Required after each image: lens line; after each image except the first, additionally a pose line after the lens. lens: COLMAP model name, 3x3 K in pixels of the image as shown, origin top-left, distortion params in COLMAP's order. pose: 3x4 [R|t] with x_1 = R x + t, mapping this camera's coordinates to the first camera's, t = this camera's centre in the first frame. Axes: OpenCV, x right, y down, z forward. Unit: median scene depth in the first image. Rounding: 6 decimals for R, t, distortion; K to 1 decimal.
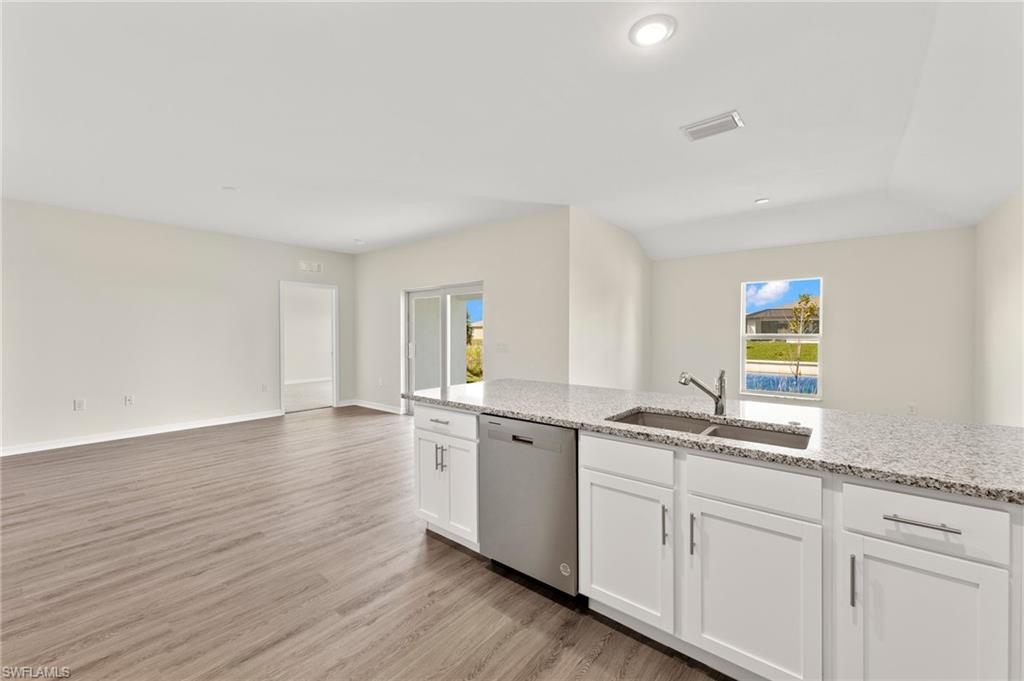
lens RADIAL K [[409.8, 0, 515.8], [0, 409.8, 335.1], [0, 0, 1]] dist [0.003308, 0.000240]
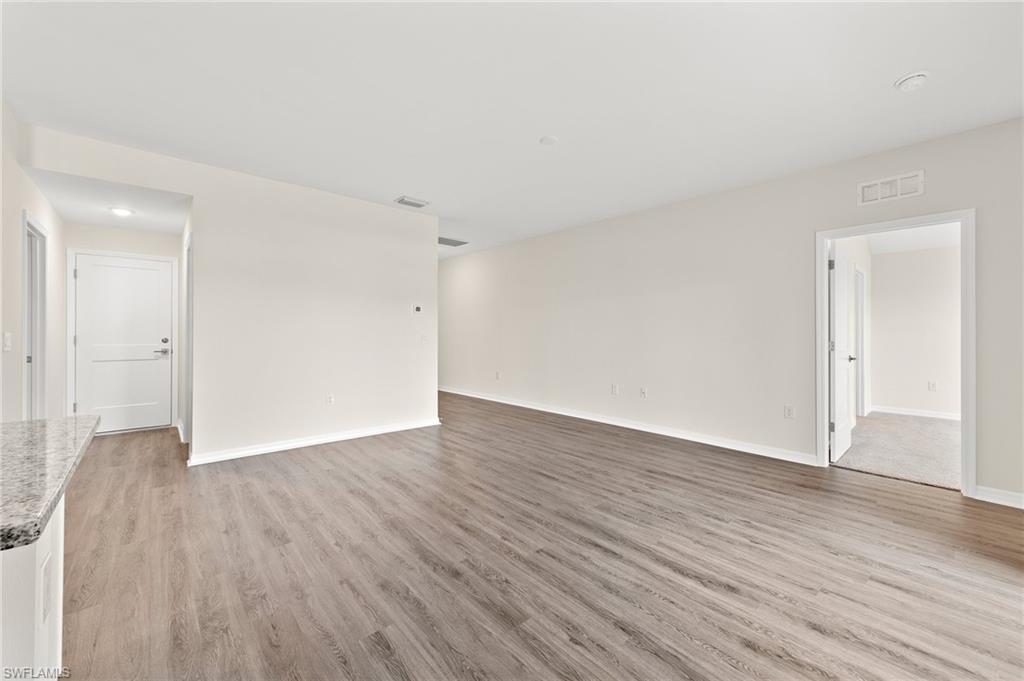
lens RADIAL K [[409.8, 0, 515.0], [0, 409.8, 333.6], [0, 0, 1]] dist [0.003308, 0.000240]
pose [[-0.159486, -0.000771, -0.987200, 0.107338], [-0.013226, 0.999912, 0.001356, 0.025072], [0.987112, 0.013273, -0.159482, 1.136965]]
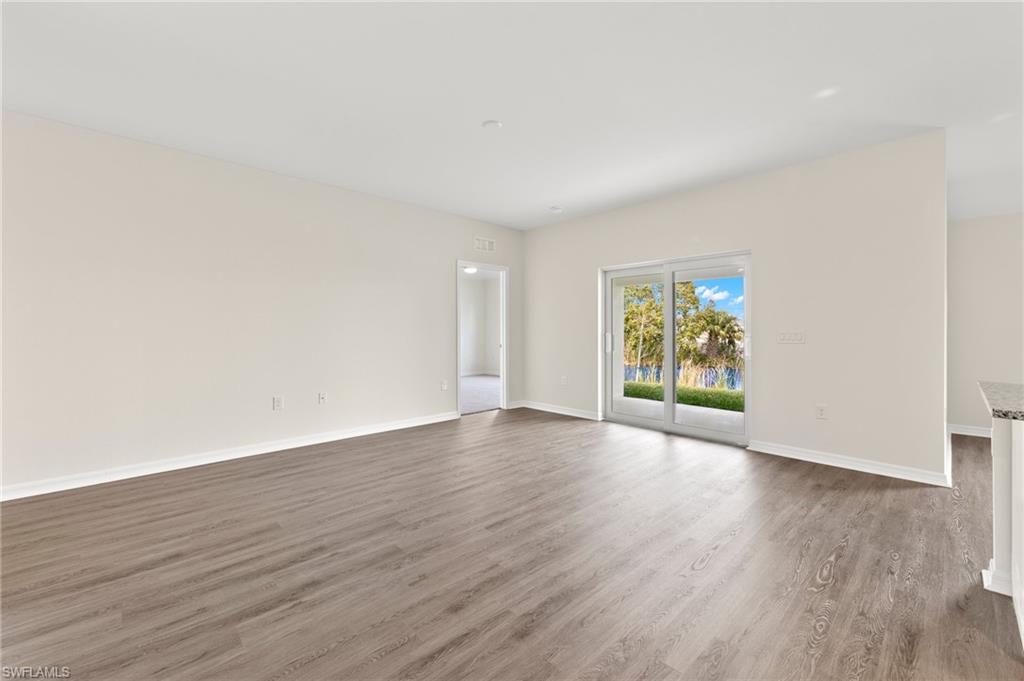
lens RADIAL K [[416.9, 0, 511.6], [0, 416.9, 330.3], [0, 0, 1]] dist [0.003916, 0.000429]
pose [[0.991864, -0.000721, -0.127302, -0.596044], [0.000102, 0.999988, -0.004867, 0.030163], [0.127304, 0.004814, 0.991852, 0.262786]]
